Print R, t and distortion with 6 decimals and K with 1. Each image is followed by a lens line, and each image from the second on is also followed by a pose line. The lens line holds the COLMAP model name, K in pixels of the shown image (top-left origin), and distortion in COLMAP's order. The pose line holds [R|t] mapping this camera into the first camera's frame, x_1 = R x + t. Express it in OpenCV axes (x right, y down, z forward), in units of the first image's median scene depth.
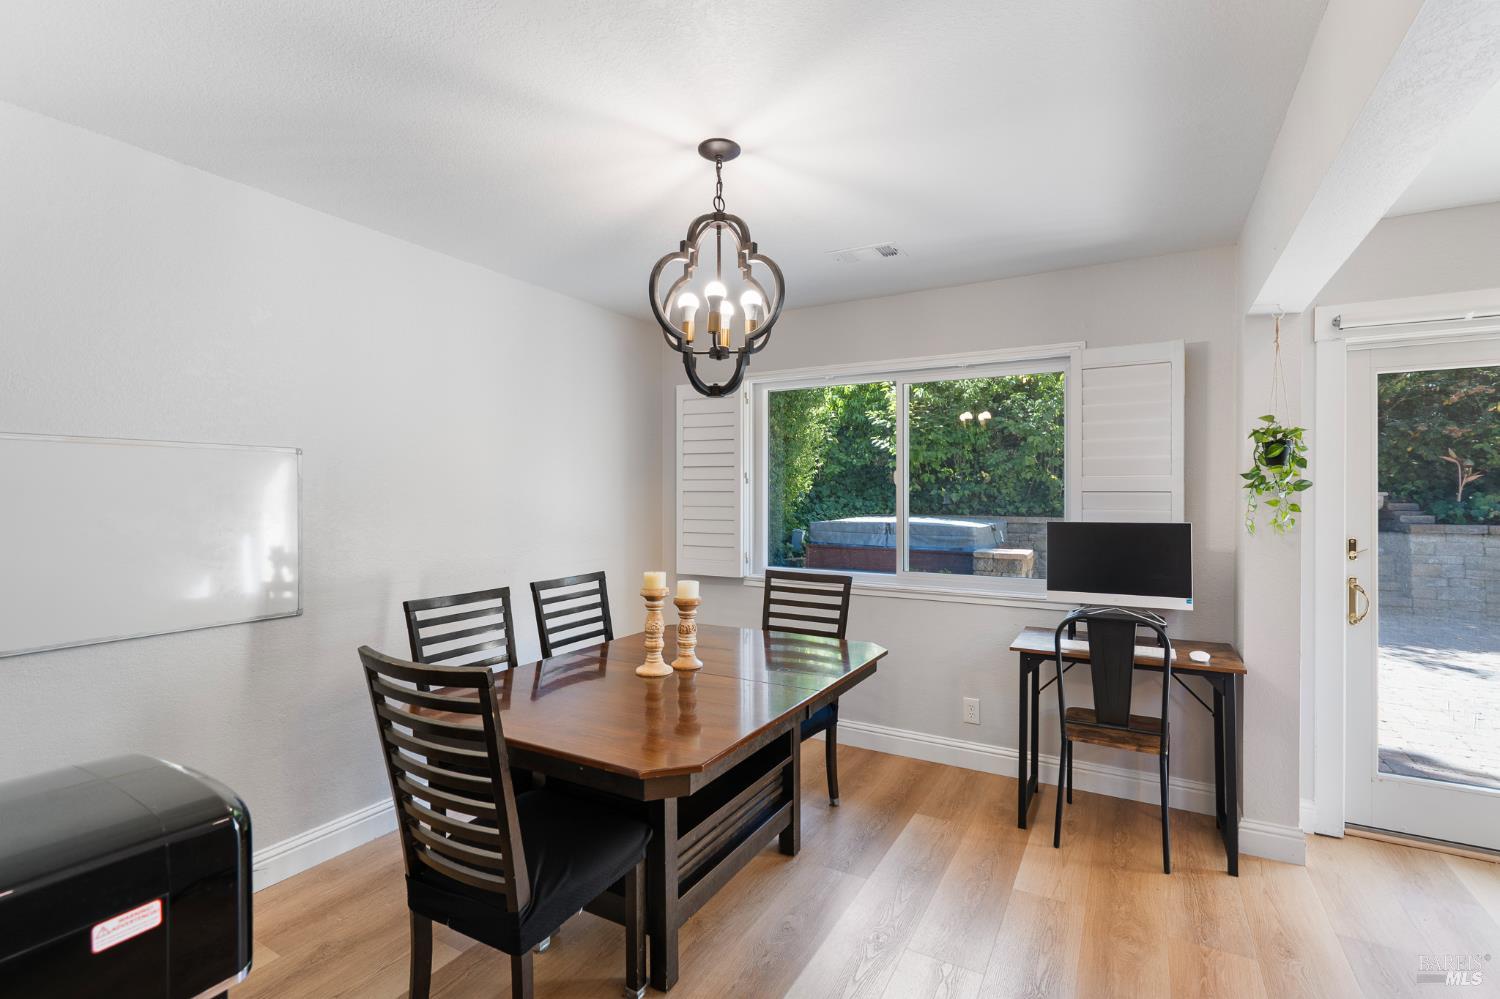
lens RADIAL K [[680.5, 0, 747.5], [0, 680.5, 494.8], [0, 0, 1]] dist [-0.008124, 0.004685]
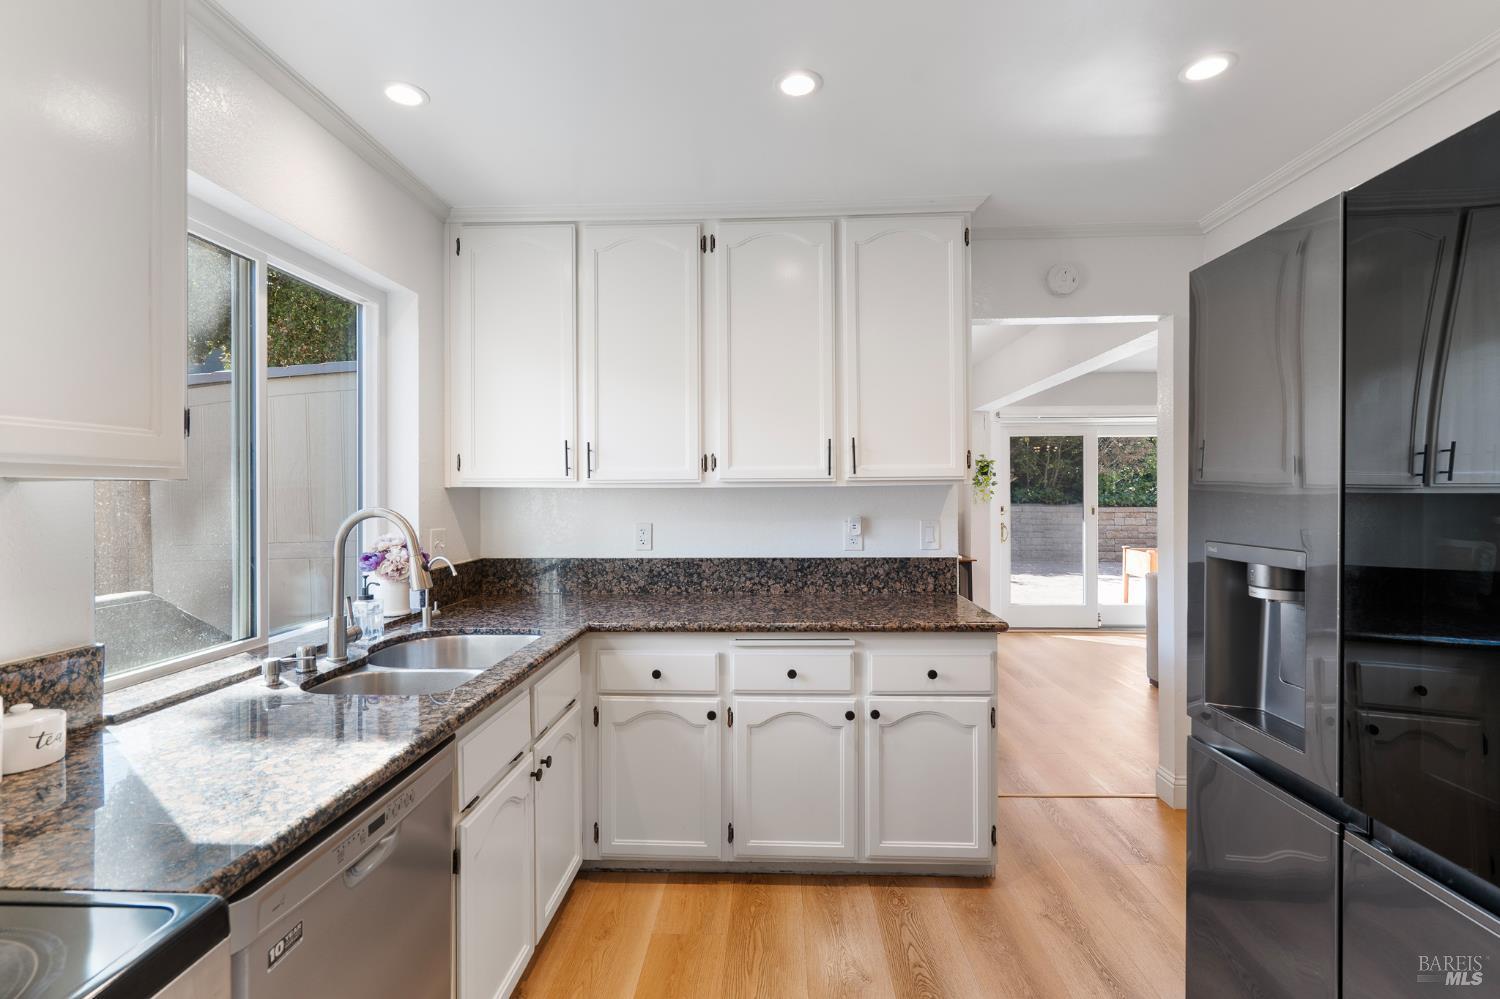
lens RADIAL K [[680.5, 0, 756.1], [0, 680.5, 496.8], [0, 0, 1]] dist [-0.008124, 0.004685]
pose [[0.888216, -0.007169, 0.459370, -1.016657], [0.003656, 0.999957, 0.008536, 0.009329], [-0.459411, -0.005902, 0.888204, -0.751426]]
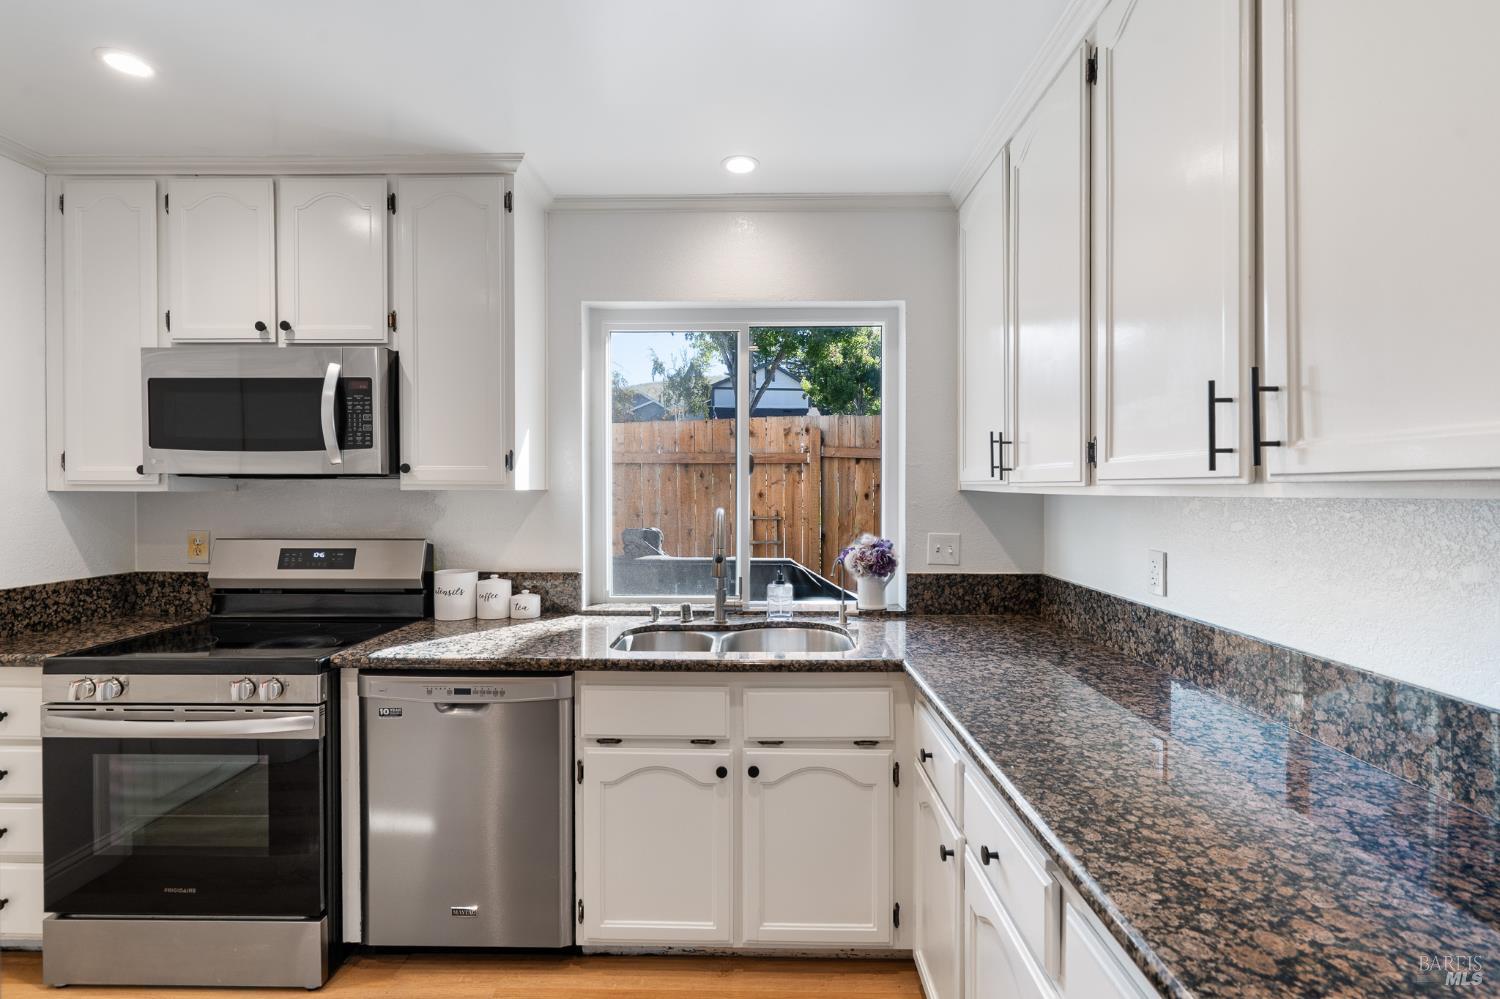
lens RADIAL K [[680.5, 0, 740.2], [0, 680.5, 489.7], [0, 0, 1]] dist [-0.008124, 0.004685]
pose [[0.483102, 0.002394, -0.875561, -0.258138], [-0.000672, 0.999997, 0.002364, -0.000982], [0.875564, -0.000554, 0.483102, -0.360701]]
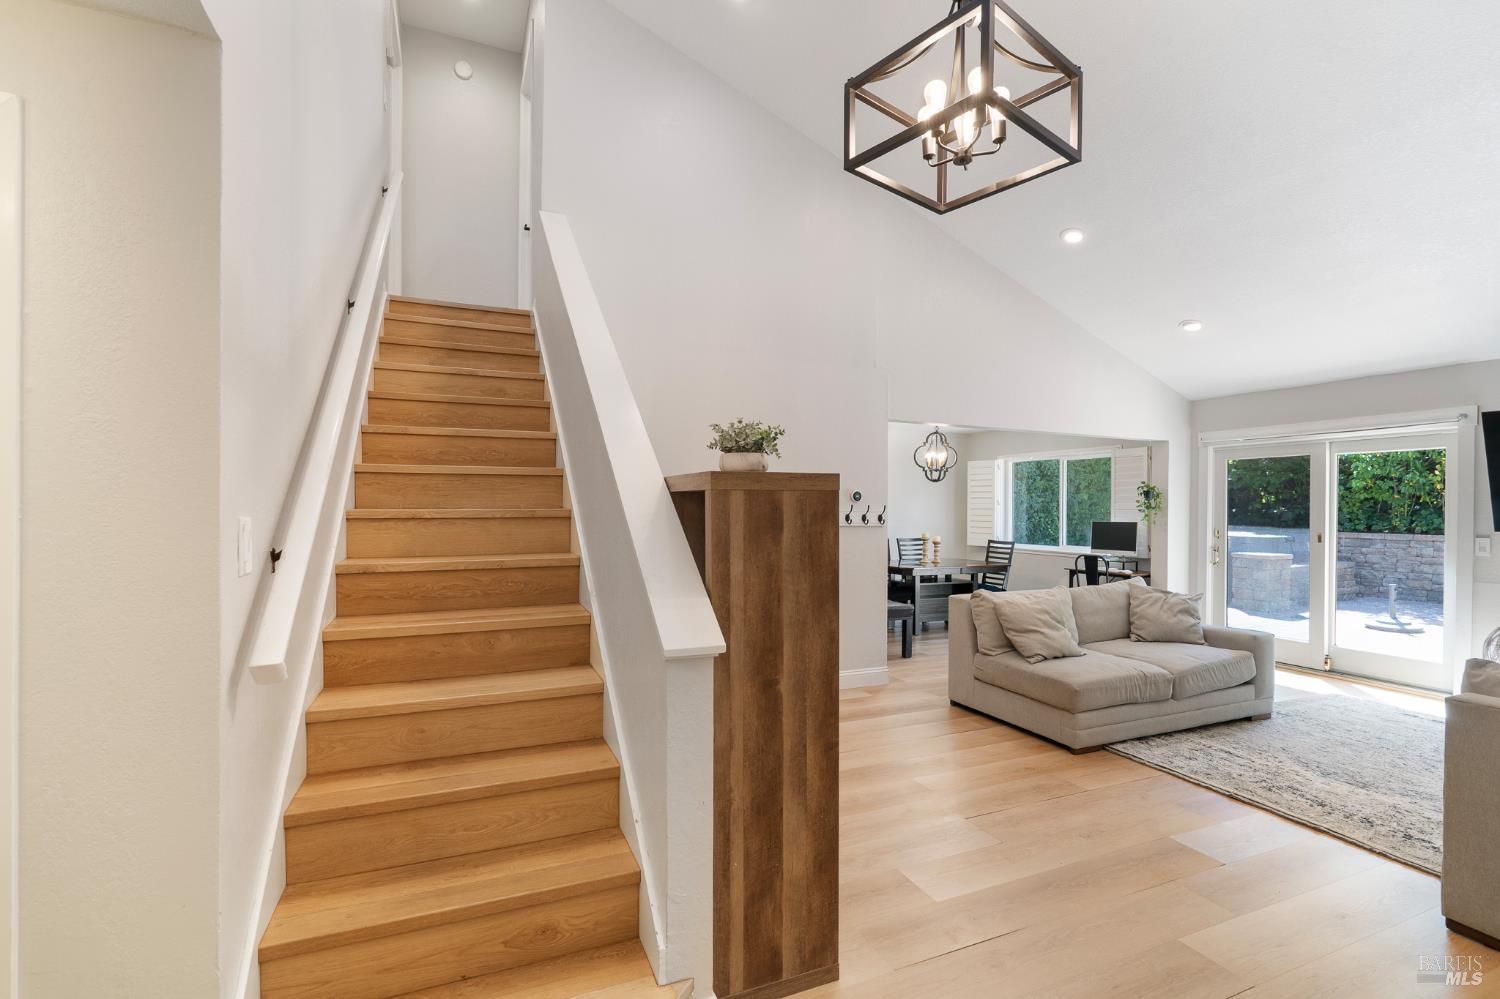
lens RADIAL K [[680.5, 0, 758.5], [0, 680.5, 509.8], [0, 0, 1]] dist [-0.008124, 0.004685]
pose [[0.804083, 0.006250, -0.594485, 1.098845], [-0.008149, 0.999967, -0.000508, 0.008953], [0.594462, 0.005253, 0.804107, -2.007477]]
